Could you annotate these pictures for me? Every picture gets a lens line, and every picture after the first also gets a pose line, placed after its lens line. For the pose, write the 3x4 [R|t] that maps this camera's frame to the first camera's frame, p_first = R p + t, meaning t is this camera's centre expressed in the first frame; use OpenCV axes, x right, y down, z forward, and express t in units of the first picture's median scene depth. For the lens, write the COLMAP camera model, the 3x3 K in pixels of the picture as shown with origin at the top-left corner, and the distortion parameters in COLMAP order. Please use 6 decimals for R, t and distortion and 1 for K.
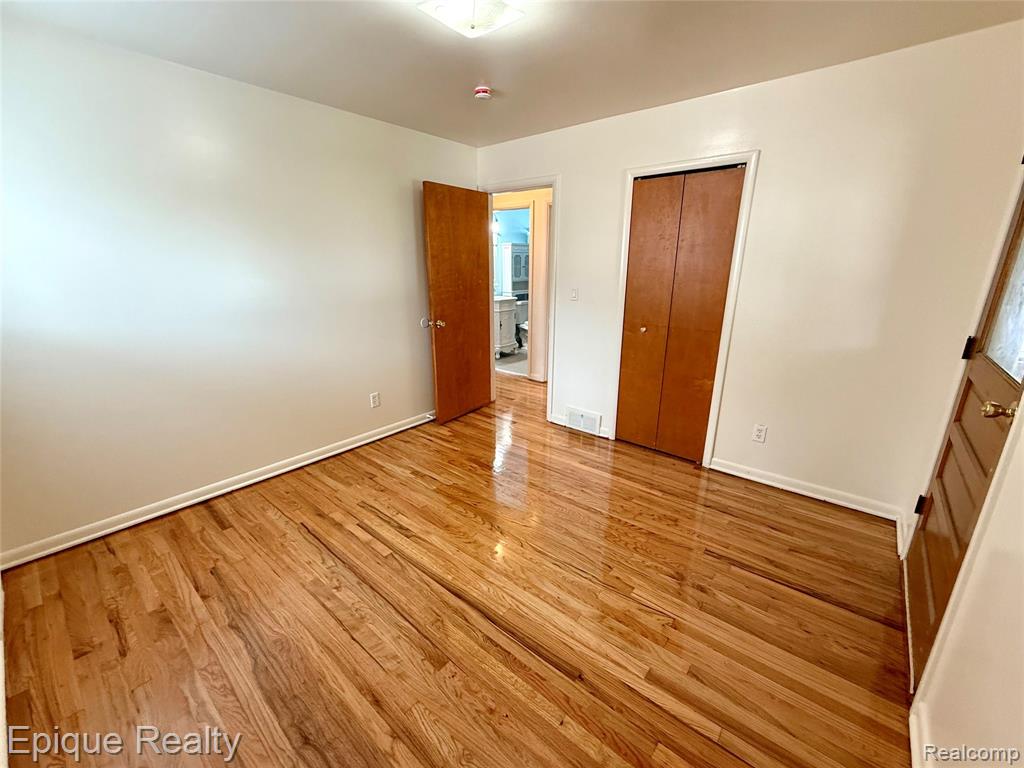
lens RADIAL K [[418.5, 0, 512.0], [0, 418.5, 384.0], [0, 0, 1]] dist [0.000450, 0.000194]
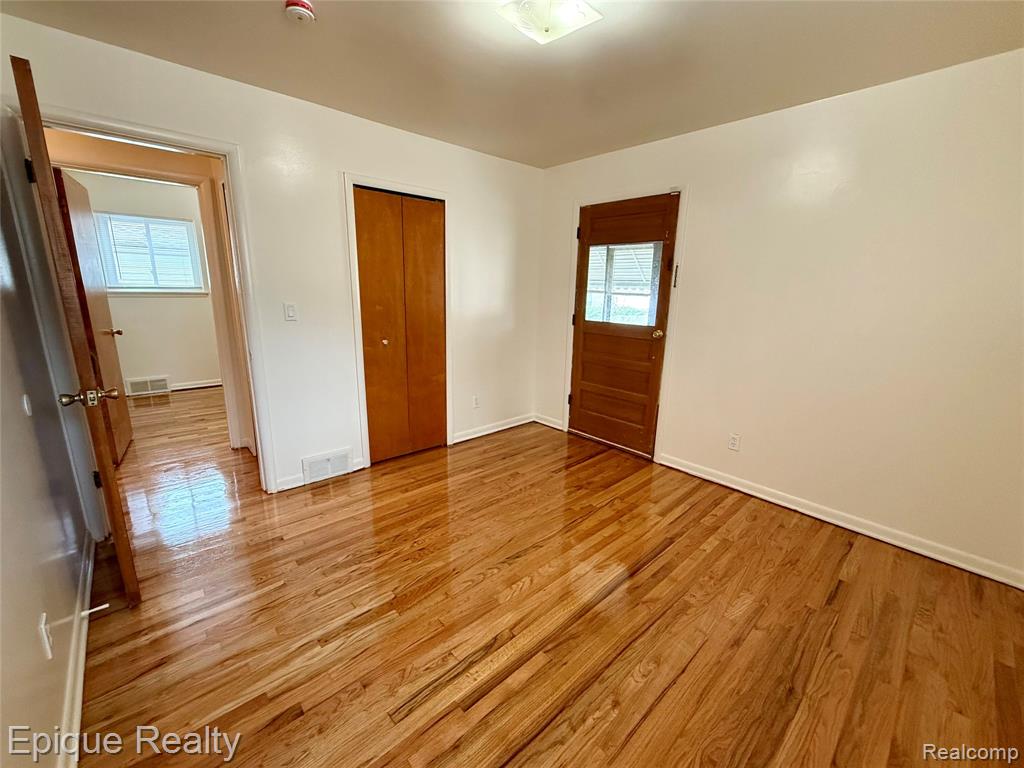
lens RADIAL K [[418.5, 0, 512.0], [0, 418.5, 384.0], [0, 0, 1]] dist [0.000450, 0.000194]
pose [[0.130144, -0.222778, 0.966143, -0.827813], [0.256978, 0.948712, 0.184142, -0.186154], [-0.957614, 0.224313, 0.180718, 0.735647]]
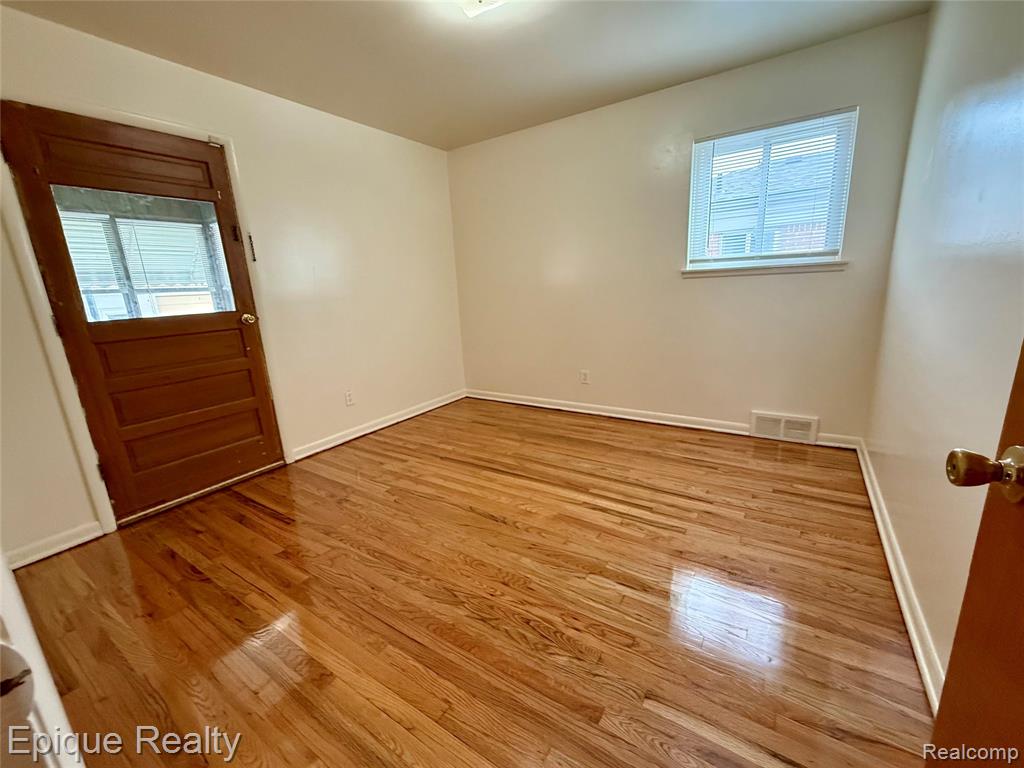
lens RADIAL K [[418.5, 0, 512.0], [0, 418.5, 384.0], [0, 0, 1]] dist [0.000450, 0.000194]
pose [[-0.992252, 0.074400, -0.099505, 0.003154], [0.015472, 0.868645, 0.495194, -0.360136], [0.123277, 0.489818, -0.863065, 1.629652]]
